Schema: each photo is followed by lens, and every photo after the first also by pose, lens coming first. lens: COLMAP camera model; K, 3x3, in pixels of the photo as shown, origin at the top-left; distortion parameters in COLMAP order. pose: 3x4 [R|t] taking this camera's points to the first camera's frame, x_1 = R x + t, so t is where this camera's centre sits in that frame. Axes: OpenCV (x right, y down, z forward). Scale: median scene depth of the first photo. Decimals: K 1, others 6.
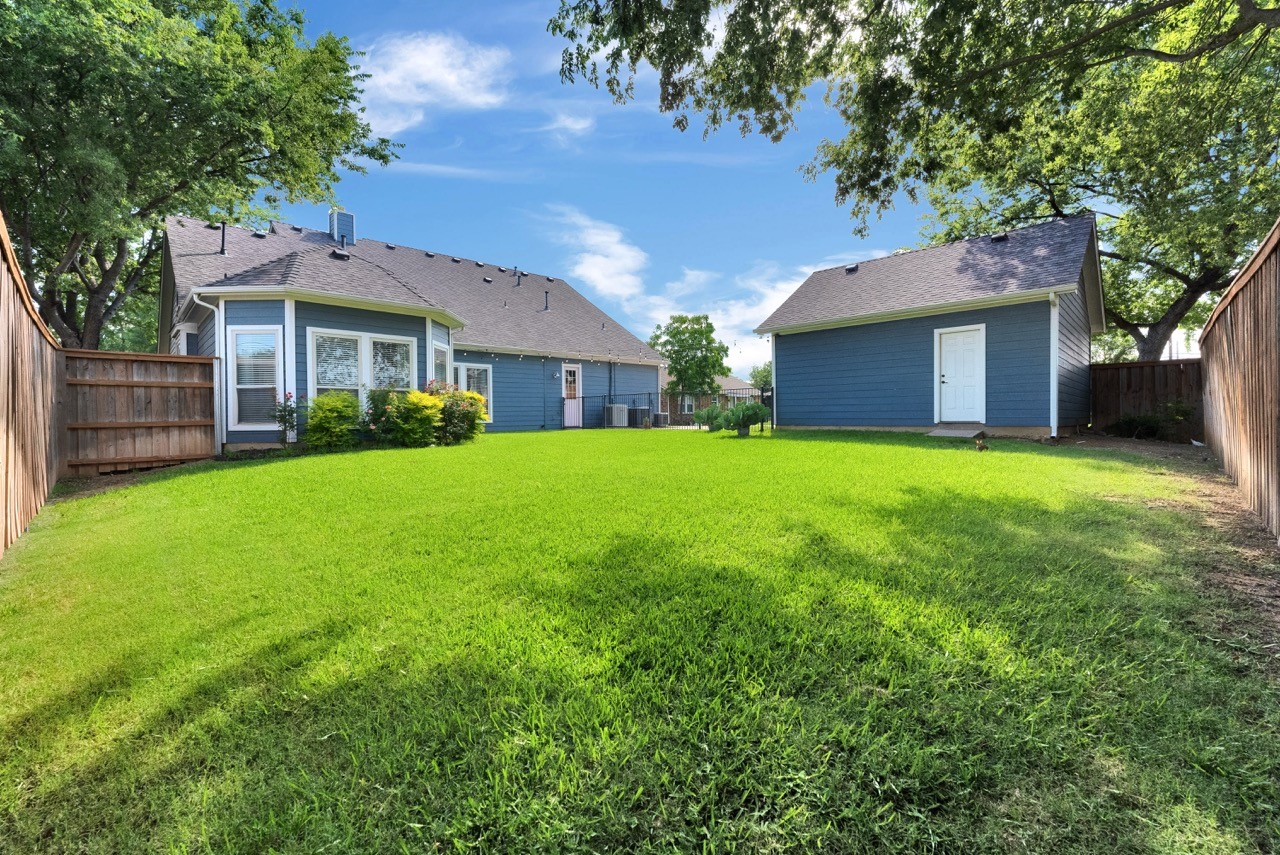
lens RADIAL K [[513.3, 0, 636.7], [0, 513.3, 422.5], [0, 0, 1]] dist [-0.000795, -0.000197]
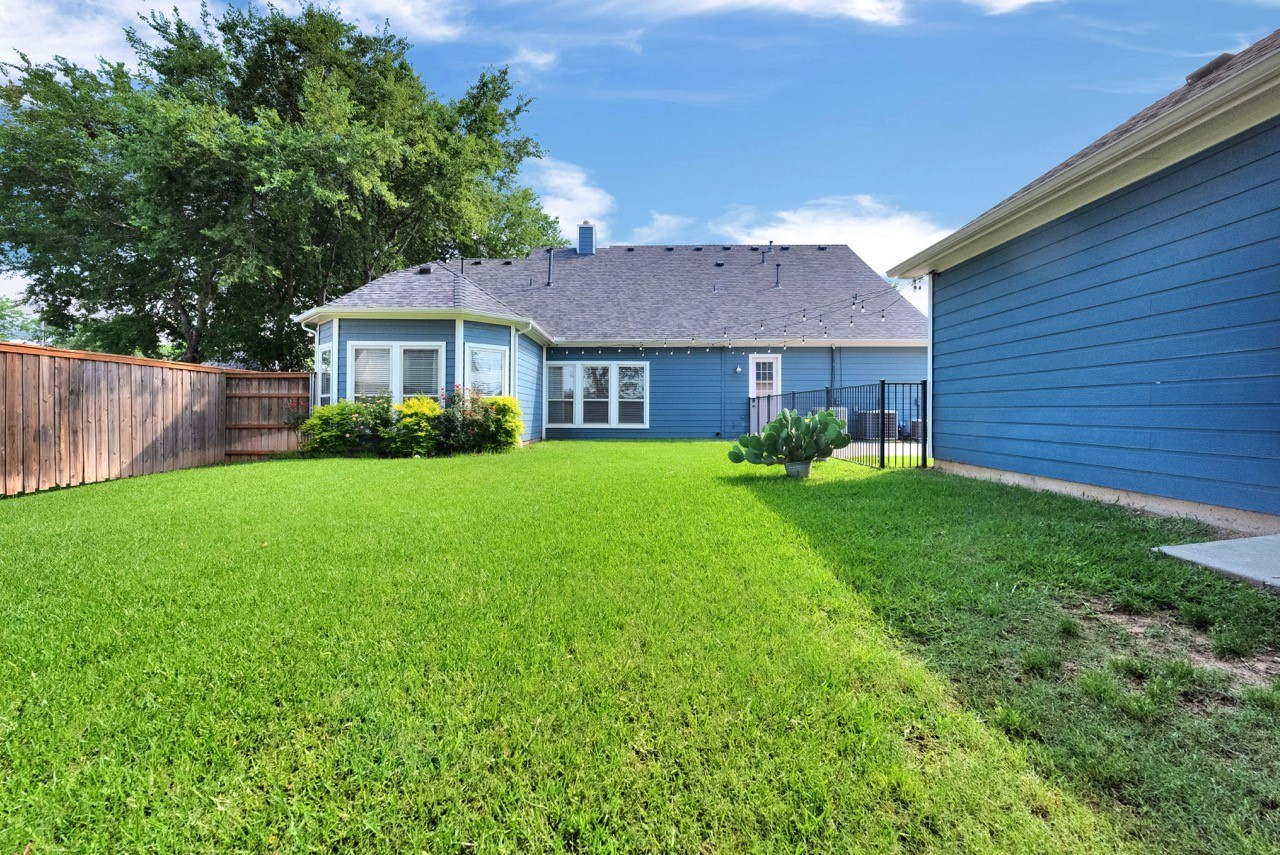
lens RADIAL K [[513.3, 0, 641.7], [0, 513.3, 421.1], [0, 0, 1]] dist [-0.000795, -0.000197]
pose [[0.703187, 0.029373, -0.710397, 0.543614], [-0.022325, 0.999566, 0.019231, -0.045732], [0.710654, 0.002337, 0.703538, 0.619711]]
